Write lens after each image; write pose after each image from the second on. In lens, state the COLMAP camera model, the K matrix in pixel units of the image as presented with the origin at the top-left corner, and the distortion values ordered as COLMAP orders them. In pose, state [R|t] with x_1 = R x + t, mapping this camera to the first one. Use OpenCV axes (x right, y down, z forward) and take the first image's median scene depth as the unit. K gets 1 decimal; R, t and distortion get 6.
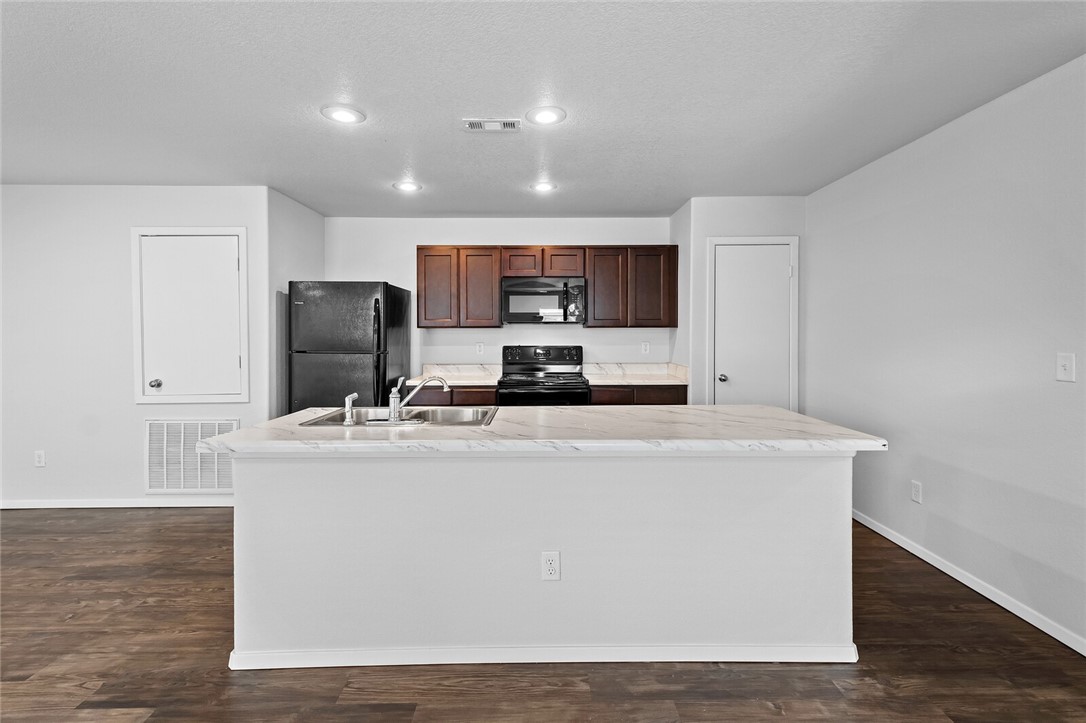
lens RADIAL K [[489.8, 0, 547.1], [0, 489.8, 336.8], [0, 0, 1]] dist [0.024416, -0.005416]
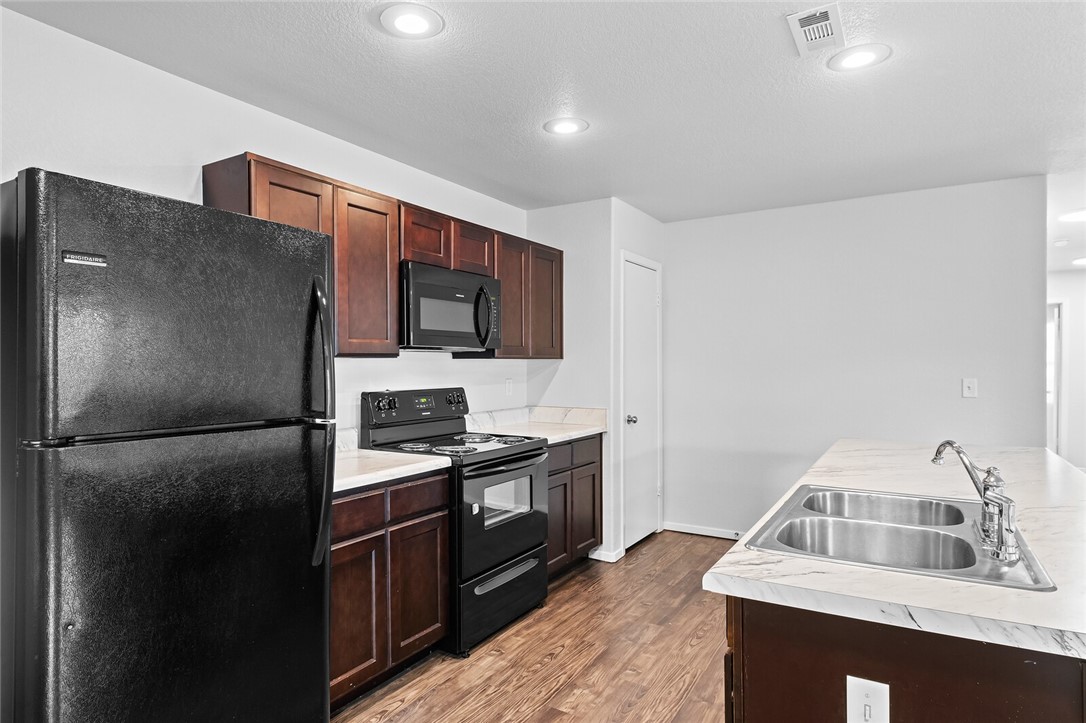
lens RADIAL K [[611.4, 0, 545.9], [0, 611.4, 367.1], [0, 0, 1]] dist [-0.002241, -0.000134]
pose [[0.531820, -0.006161, 0.846835, -0.655515], [0.010319, 0.999946, 0.000794, -0.008589], [-0.846795, 0.008316, 0.531855, 0.611024]]
